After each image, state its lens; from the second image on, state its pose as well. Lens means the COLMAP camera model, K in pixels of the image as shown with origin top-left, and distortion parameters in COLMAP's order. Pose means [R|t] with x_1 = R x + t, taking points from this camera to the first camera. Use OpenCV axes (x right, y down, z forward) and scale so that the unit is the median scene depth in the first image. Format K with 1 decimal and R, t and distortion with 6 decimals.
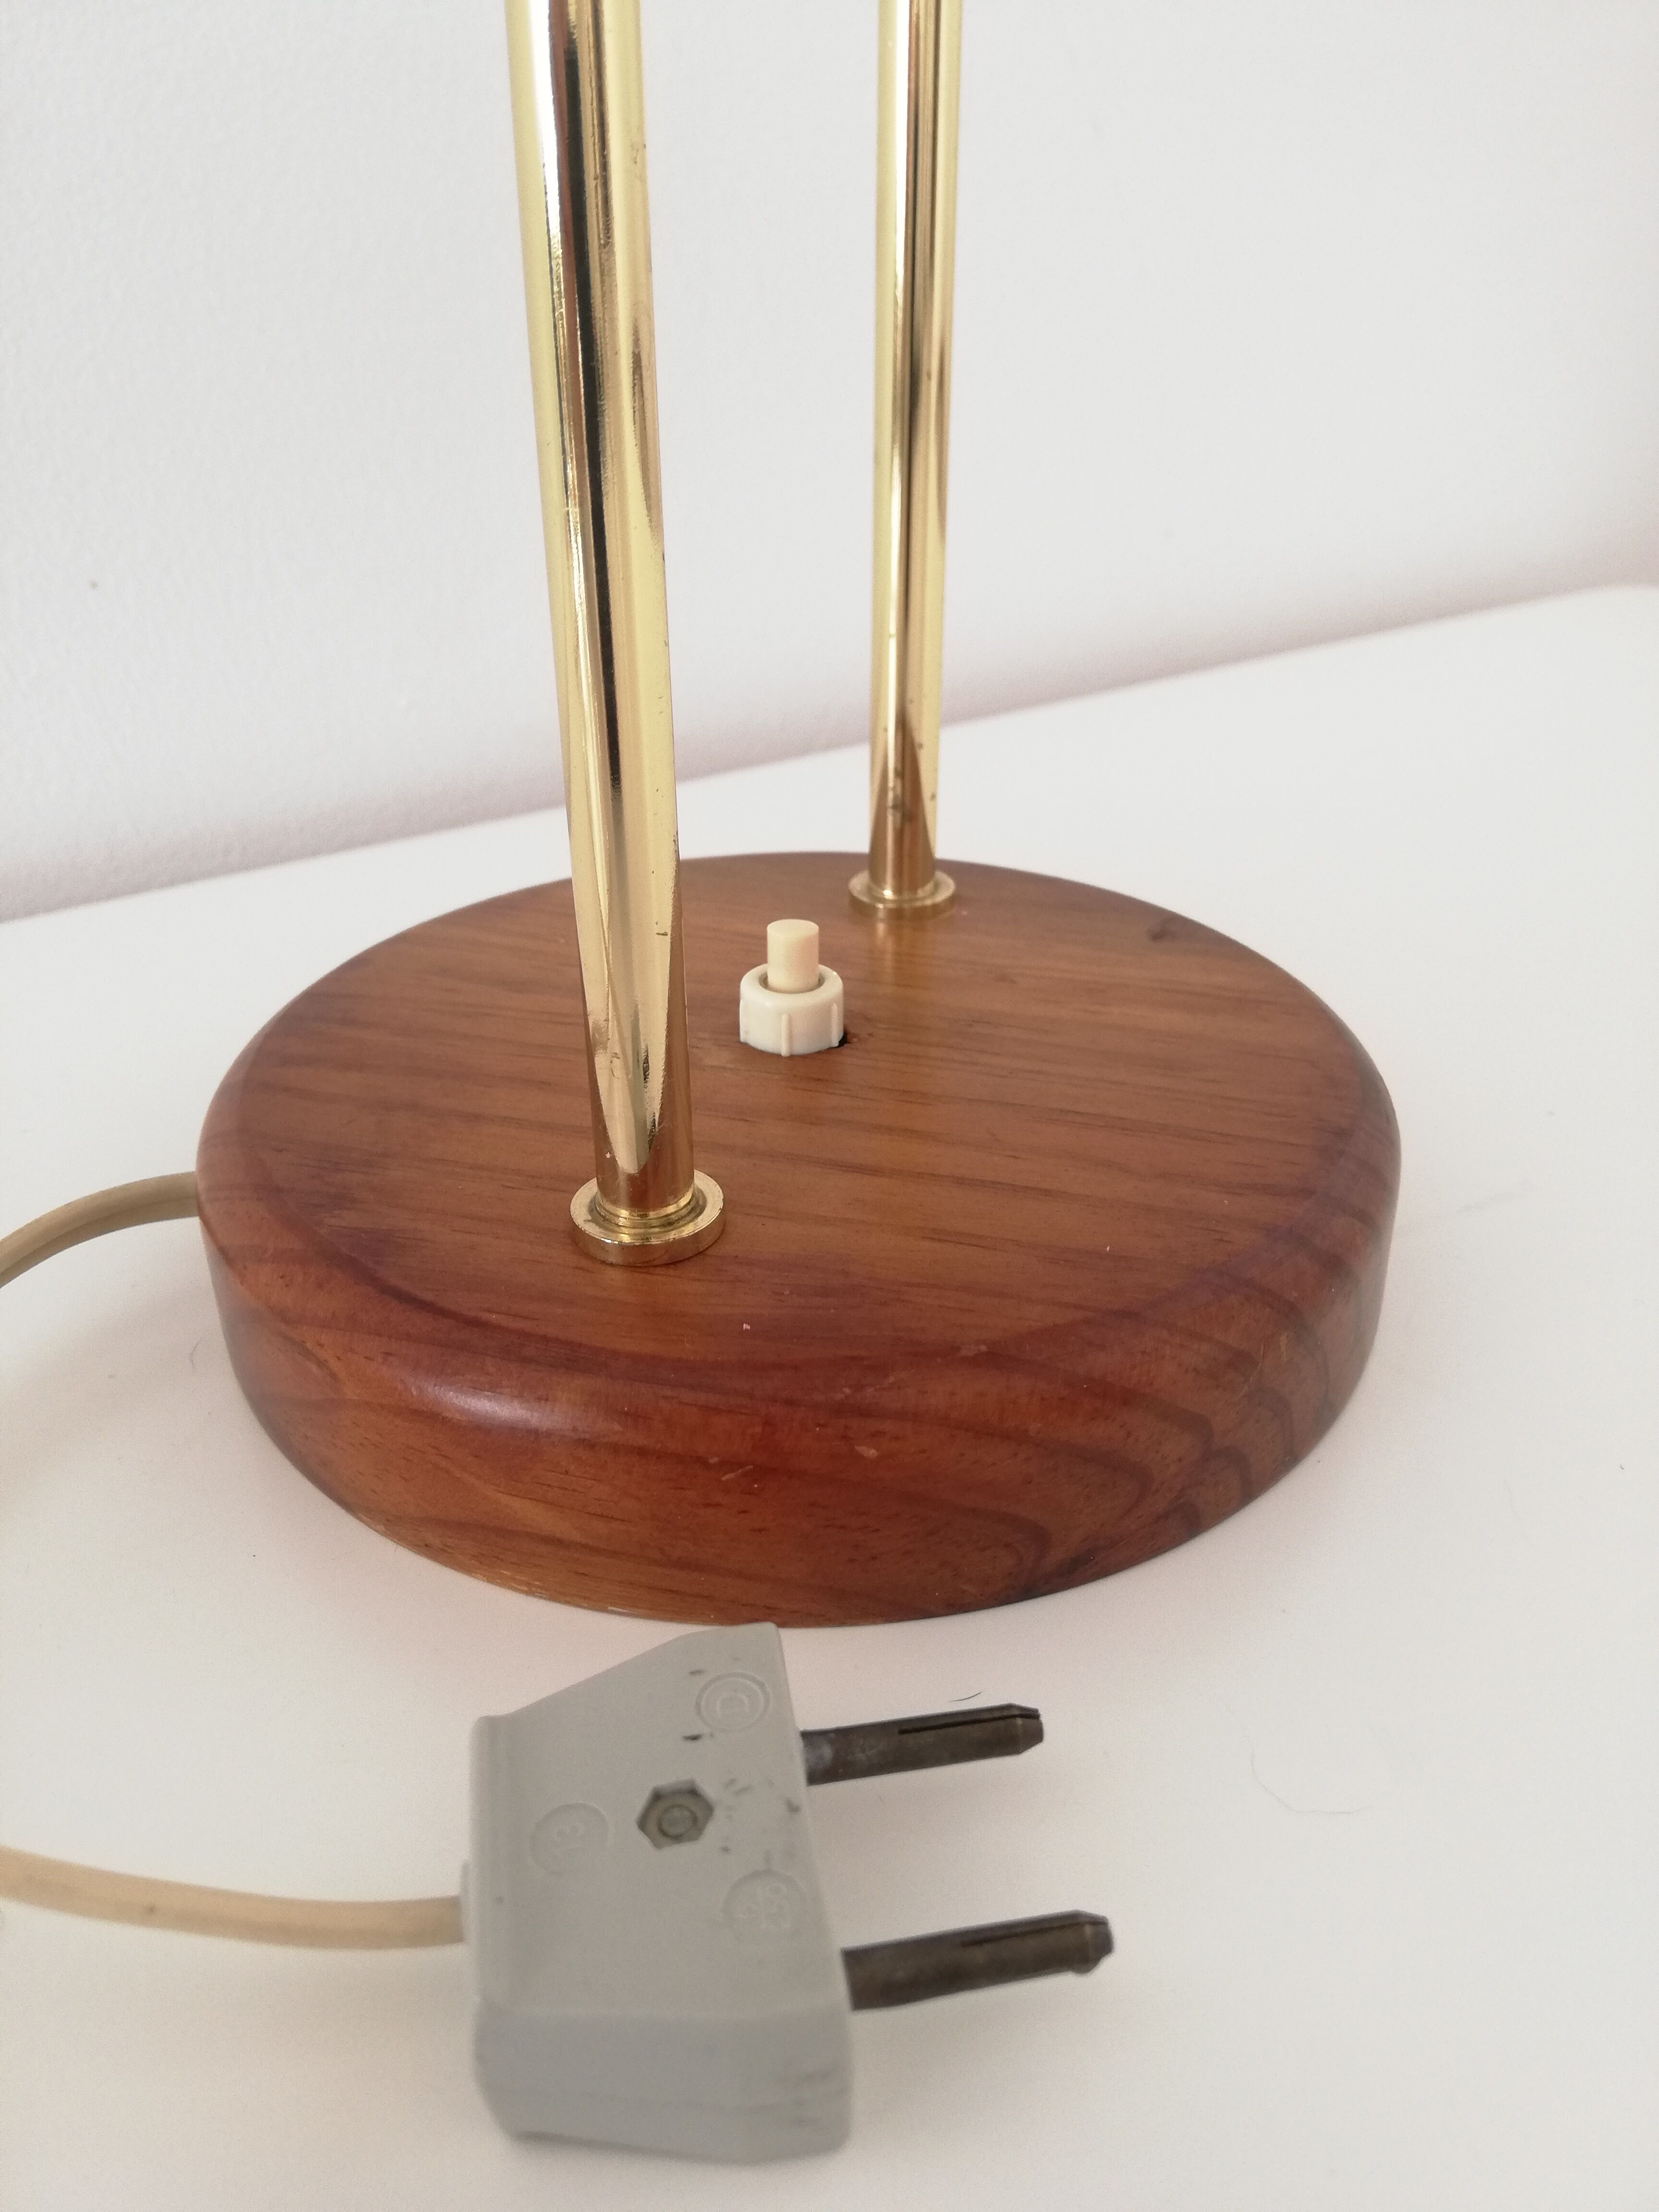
lens RADIAL K [[1726.0, 0, 812.5], [0, 1726.0, 1104.8], [0, 0, 1]] dist [0.029123, -0.043374]
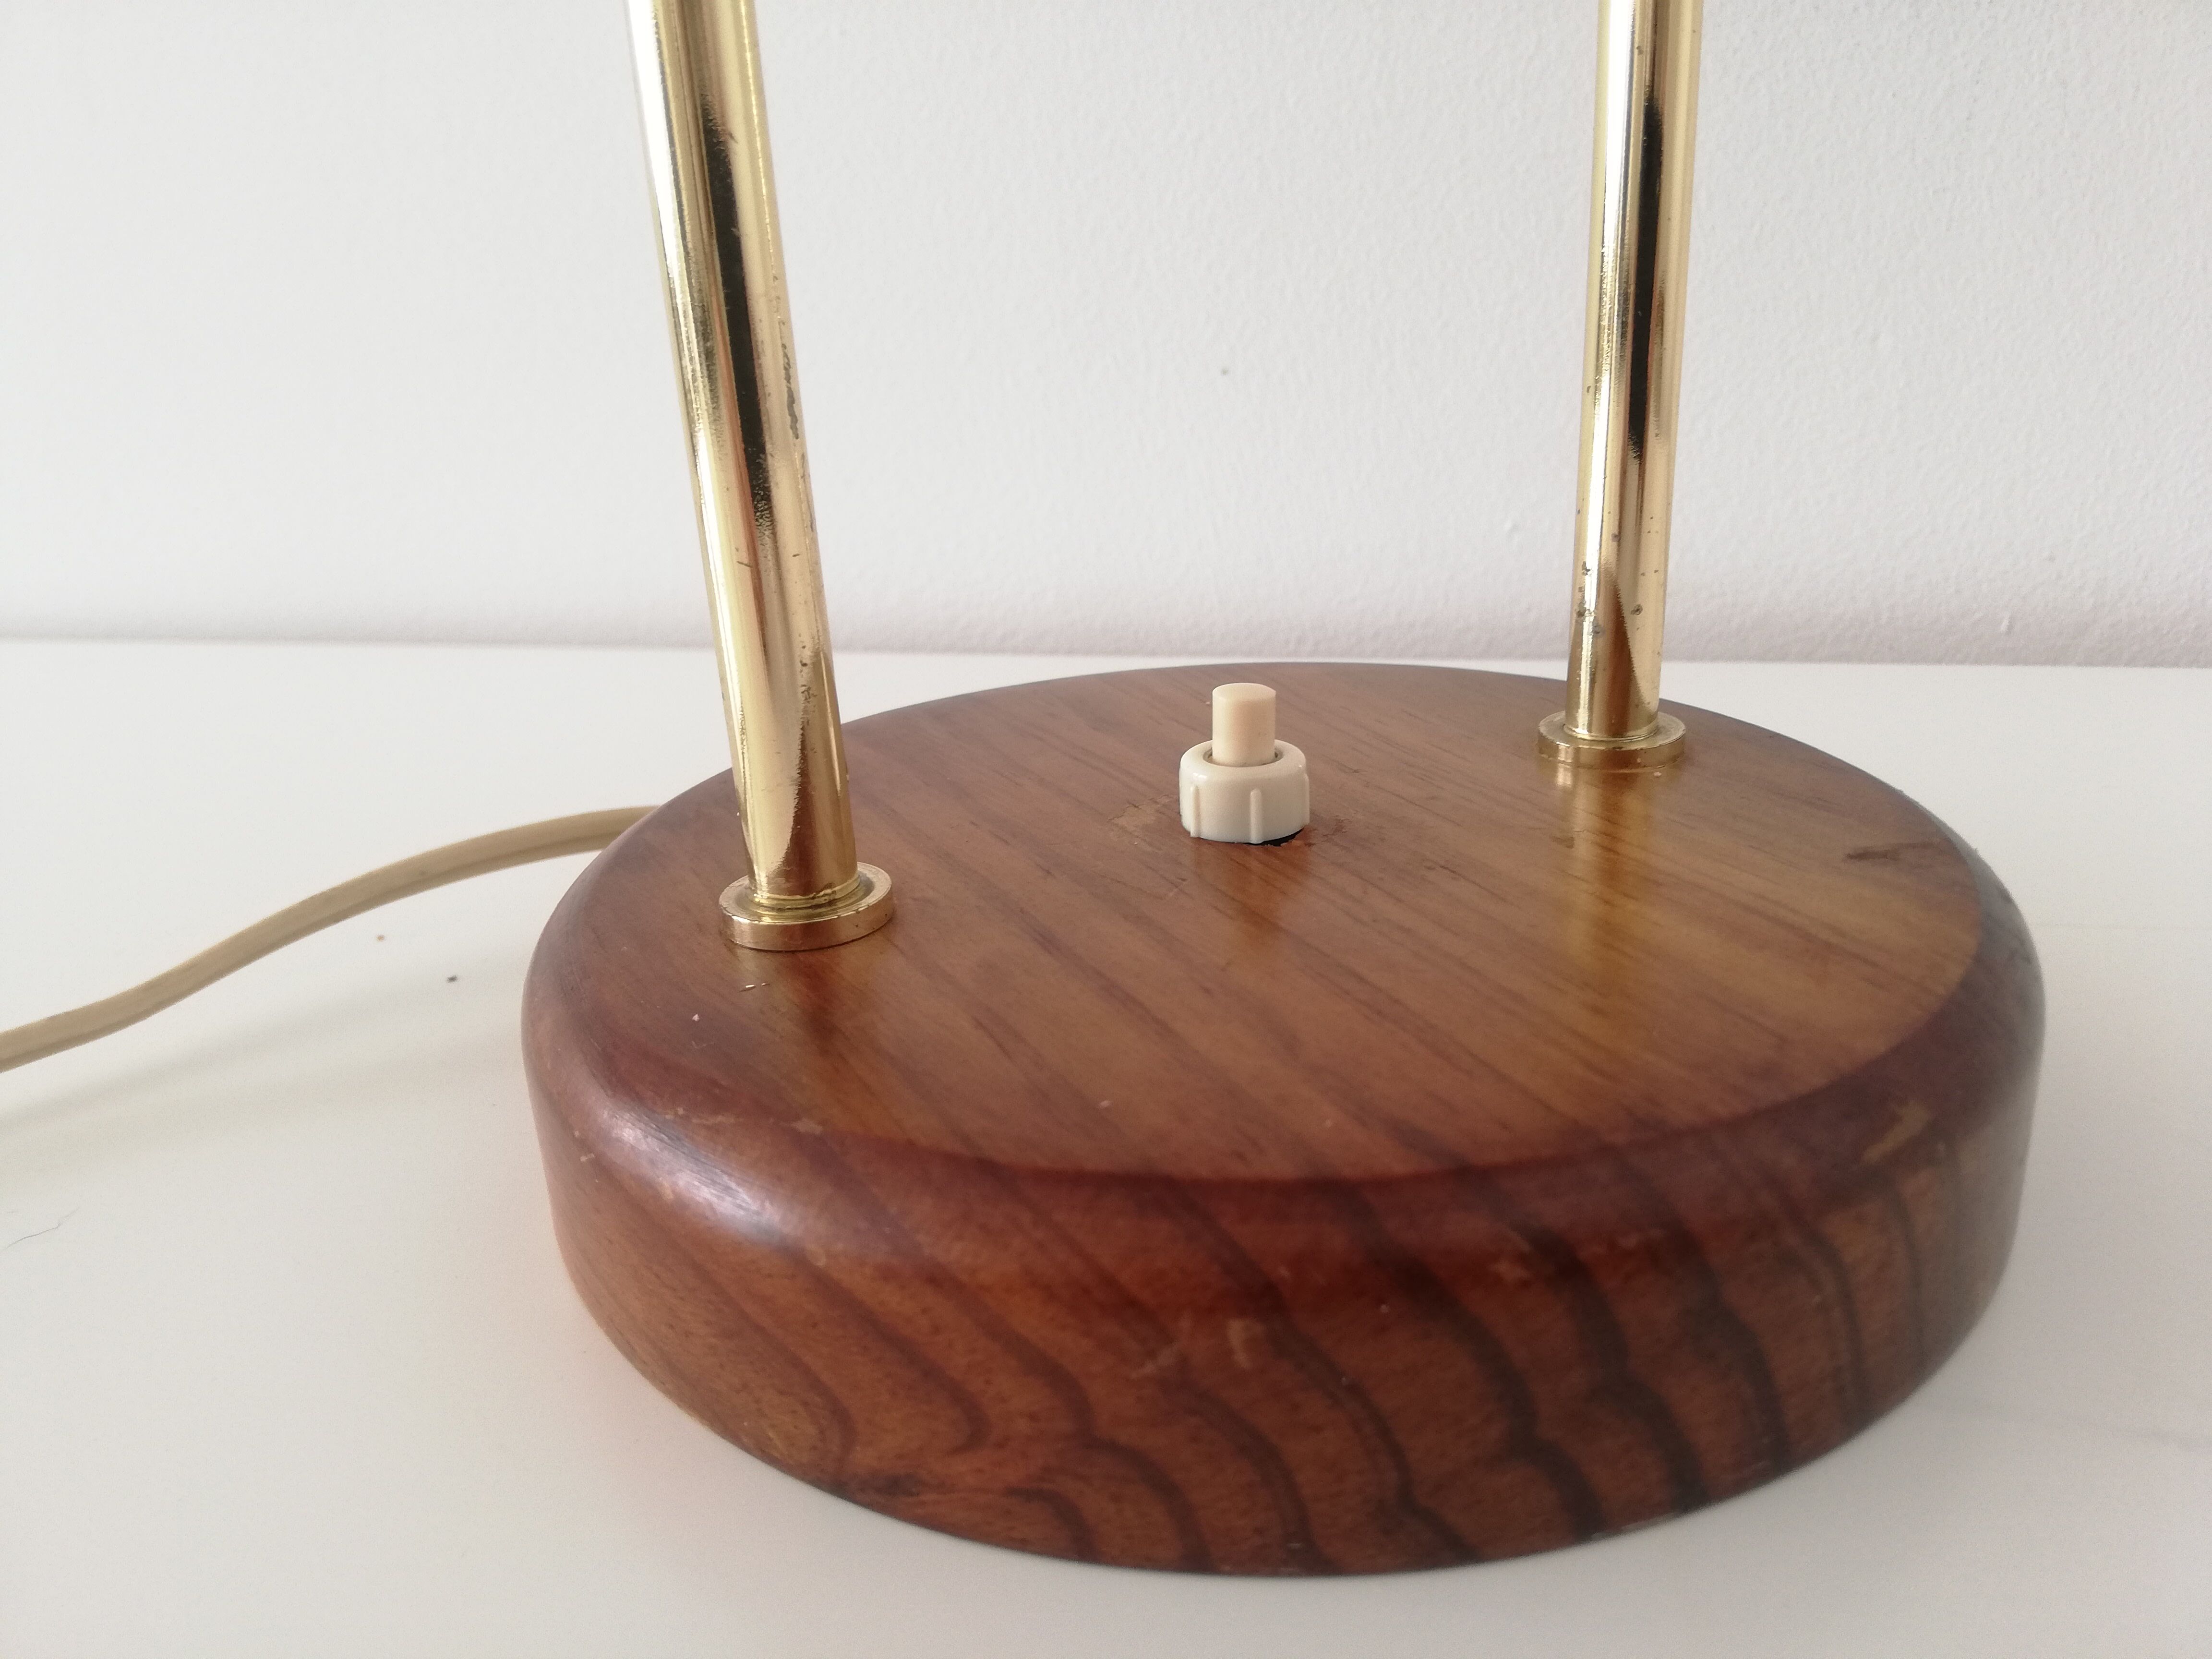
lens RADIAL K [[1726.0, 0, 1164.1], [0, 1726.0, 843.4], [0, 0, 1]] dist [0.029123, -0.043374]
pose [[0.683369, 0.229562, -0.693043, 0.561365], [-0.314395, 0.949282, 0.004432, -0.024978], [0.658910, 0.214861, 0.720883, 0.411788]]
